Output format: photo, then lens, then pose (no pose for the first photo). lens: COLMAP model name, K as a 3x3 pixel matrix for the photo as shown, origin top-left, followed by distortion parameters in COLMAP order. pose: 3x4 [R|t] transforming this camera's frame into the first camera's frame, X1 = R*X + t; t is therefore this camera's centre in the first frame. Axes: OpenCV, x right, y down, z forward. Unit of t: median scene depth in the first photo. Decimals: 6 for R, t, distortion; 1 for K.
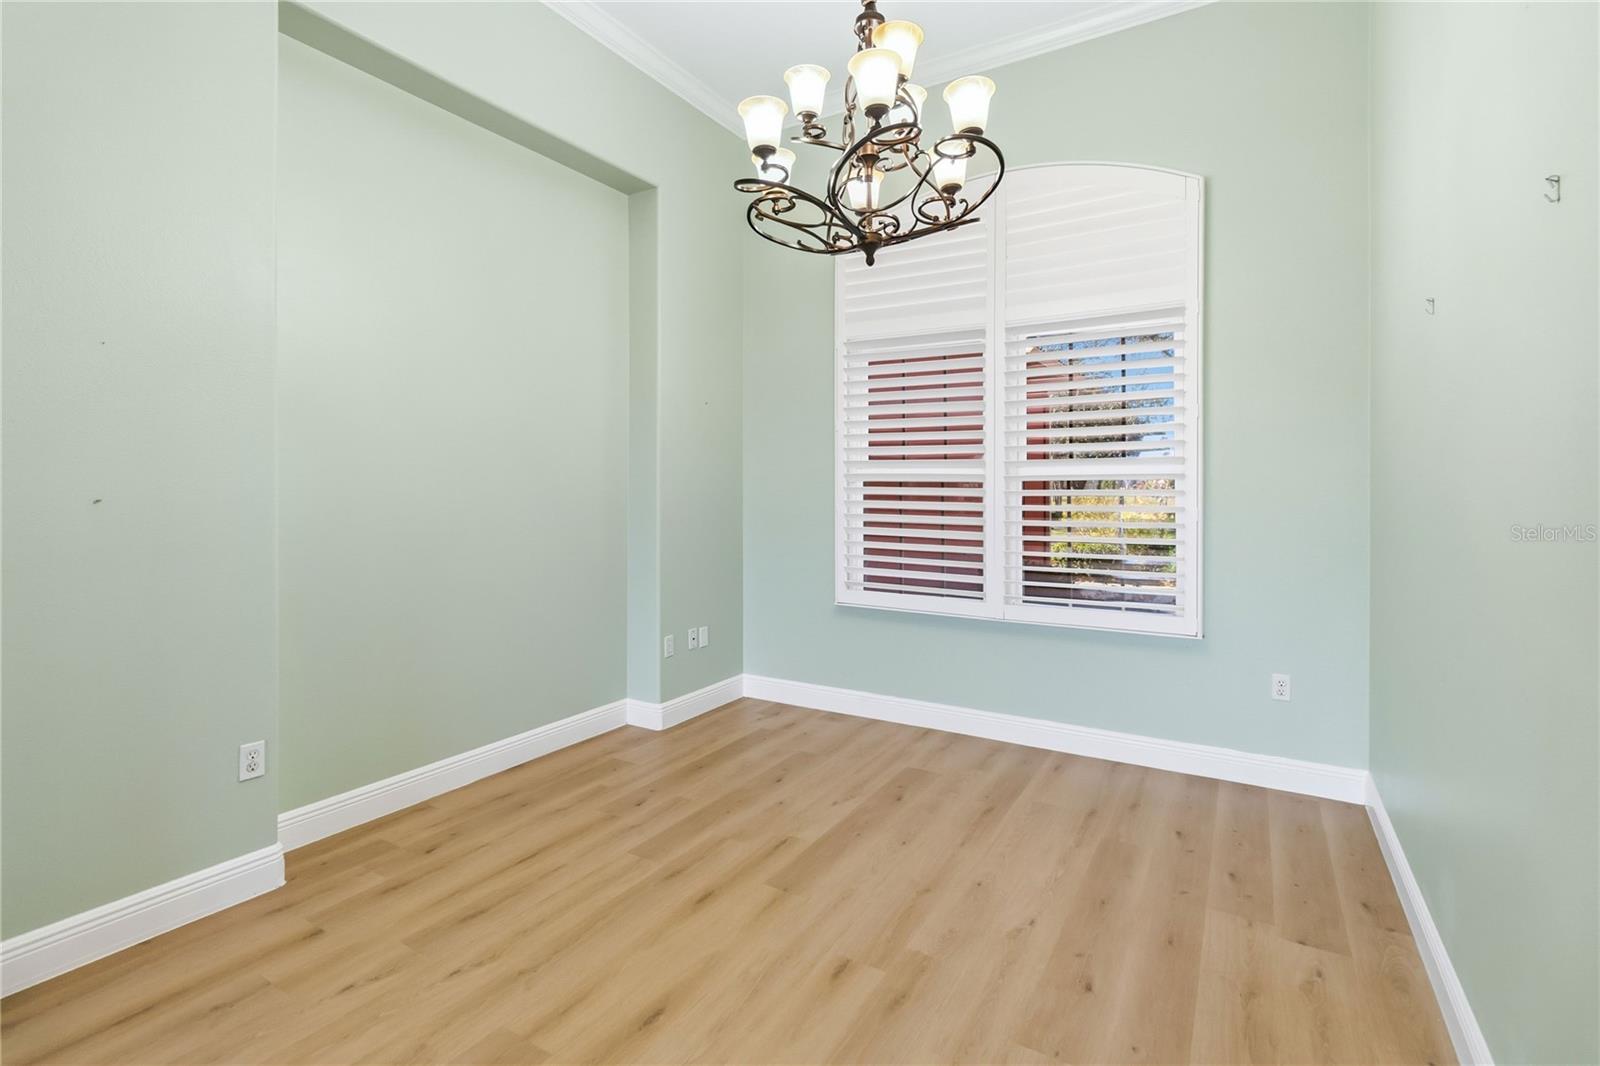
lens RADIAL K [[745.5, 0, 799.0], [0, 745.5, 489.6], [0, 0, 1]] dist [-0.003287, 0.001637]
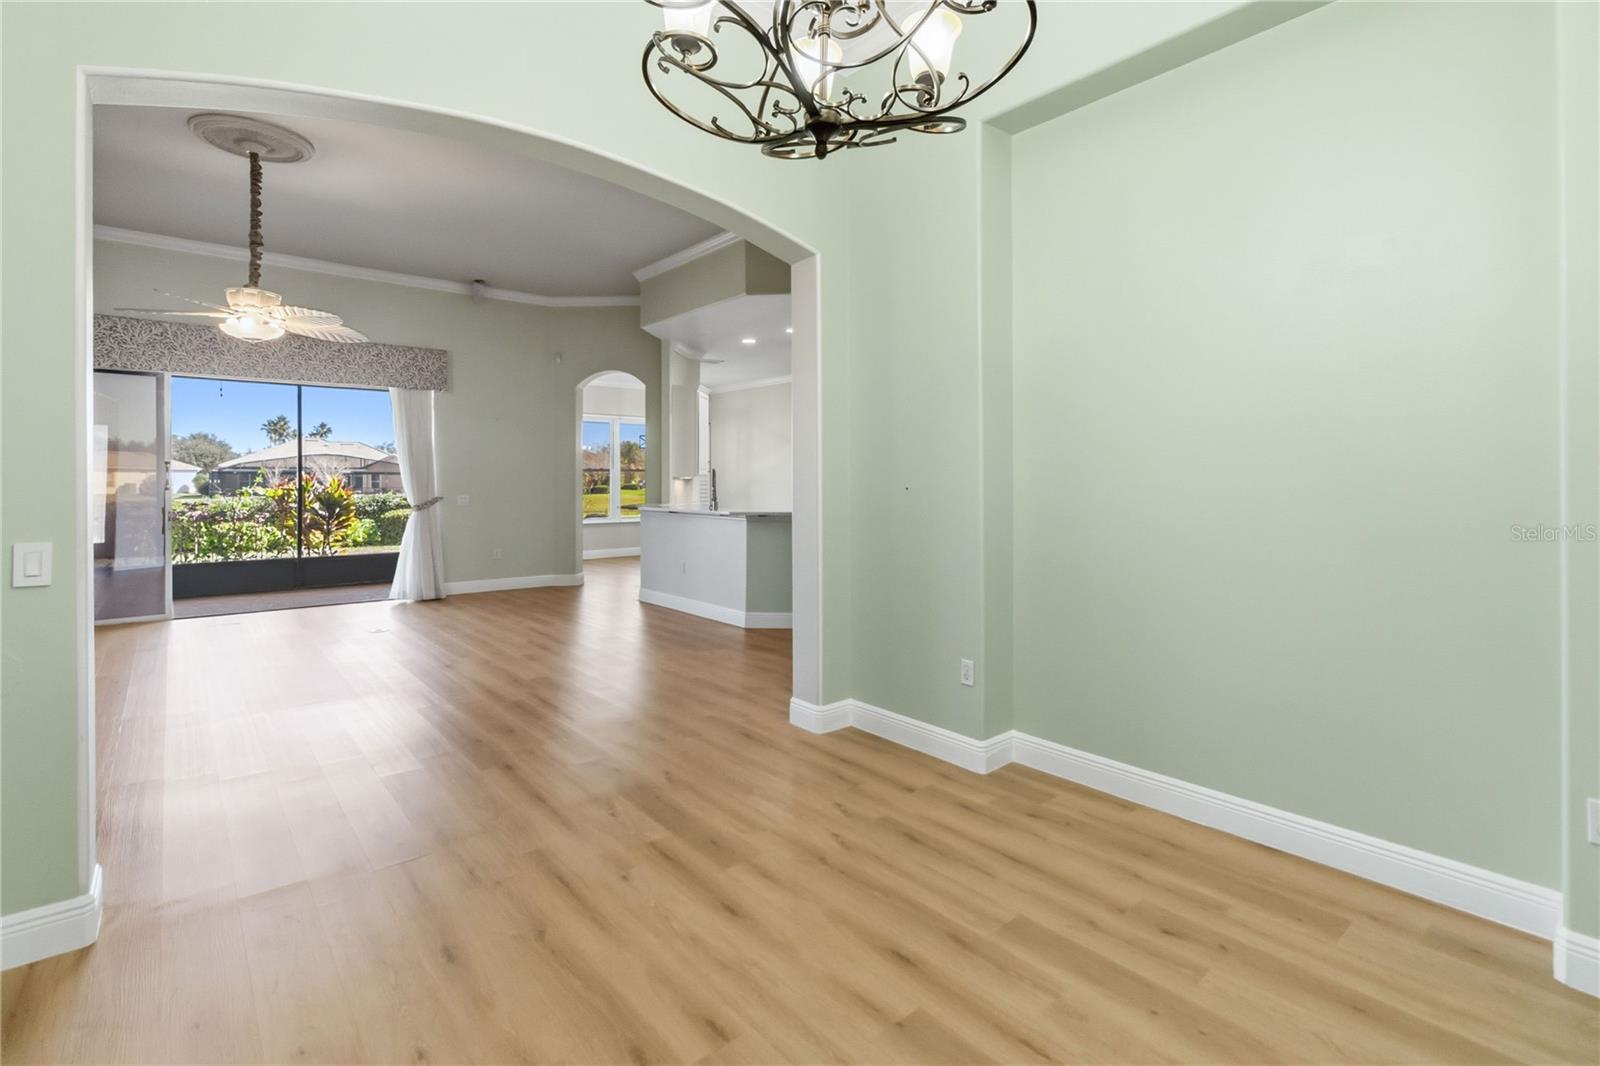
lens RADIAL K [[745.5, 0, 792.4], [0, 745.5, 481.6], [0, 0, 1]] dist [-0.003287, 0.001637]
pose [[-0.327194, 0.000549, -0.944957, 0.676095], [-0.000564, 1.000000, 0.000776, 0.000460], [0.944957, 0.000787, -0.327194, 1.086254]]
